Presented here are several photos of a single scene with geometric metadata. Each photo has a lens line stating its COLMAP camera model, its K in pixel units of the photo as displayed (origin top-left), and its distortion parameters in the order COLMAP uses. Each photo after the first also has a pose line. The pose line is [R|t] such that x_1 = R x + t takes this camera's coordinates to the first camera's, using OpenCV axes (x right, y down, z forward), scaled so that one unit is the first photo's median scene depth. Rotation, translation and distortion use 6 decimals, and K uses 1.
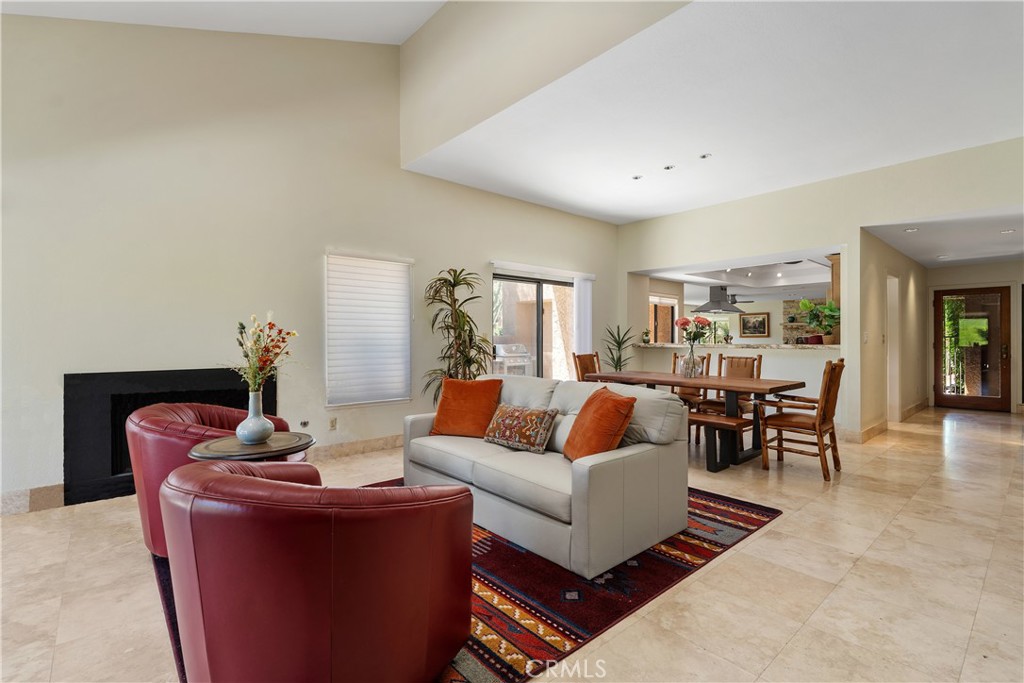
lens RADIAL K [[461.8, 0, 515.9], [0, 461.8, 336.3], [0, 0, 1]] dist [-0.000642, 0.000121]
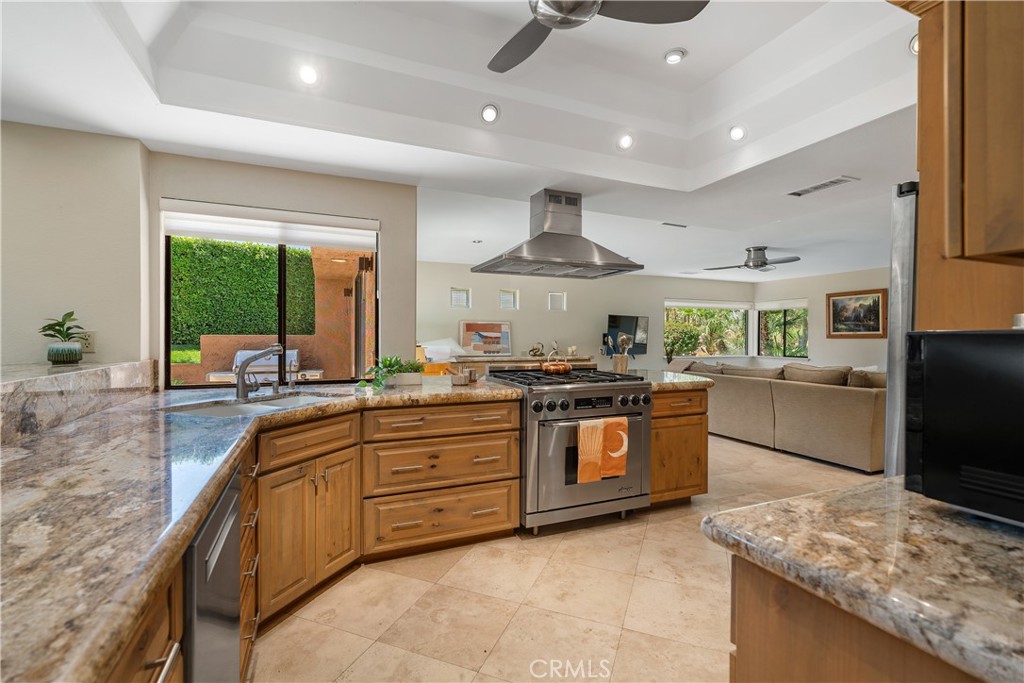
lens RADIAL K [[461.8, 0, 494.2], [0, 461.8, 339.3], [0, 0, 1]] dist [-0.000642, 0.000121]
pose [[0.948913, 0.002057, -0.315531, 0.711624], [0.000595, 0.999965, 0.008308, -0.001825], [0.315537, -0.008071, 0.948879, 0.915725]]
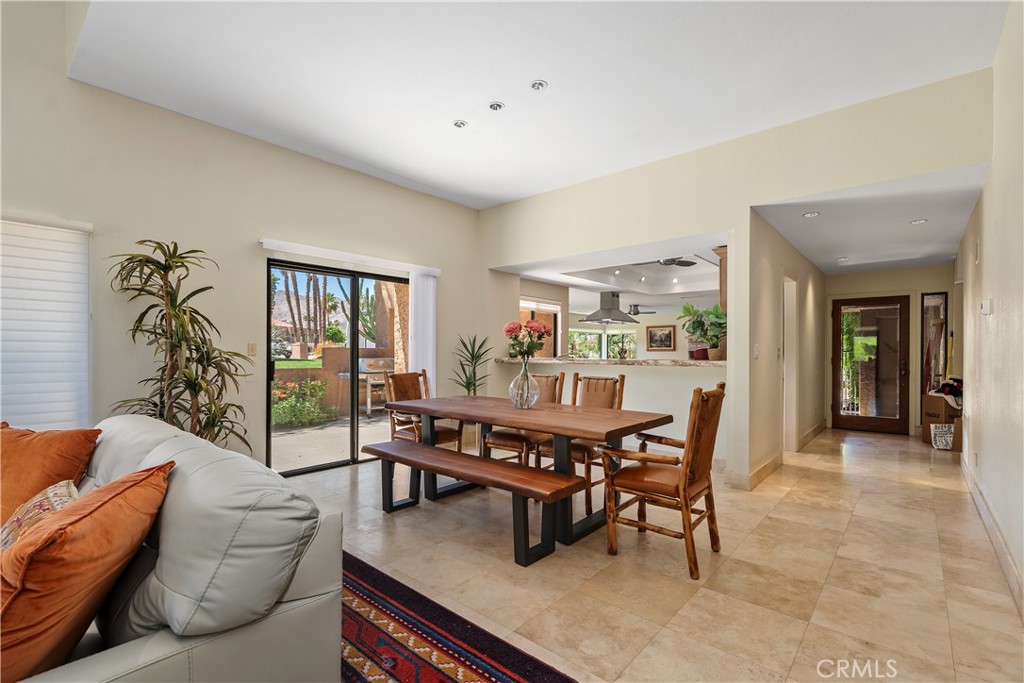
lens RADIAL K [[461.8, 0, 508.8], [0, 461.8, 350.8], [0, 0, 1]] dist [-0.000642, 0.000121]
pose [[0.991260, 0.004375, 0.131847, 0.187556], [-0.004865, 0.999982, 0.003393, 0.000407], [-0.131830, -0.004005, 0.991264, 0.221468]]
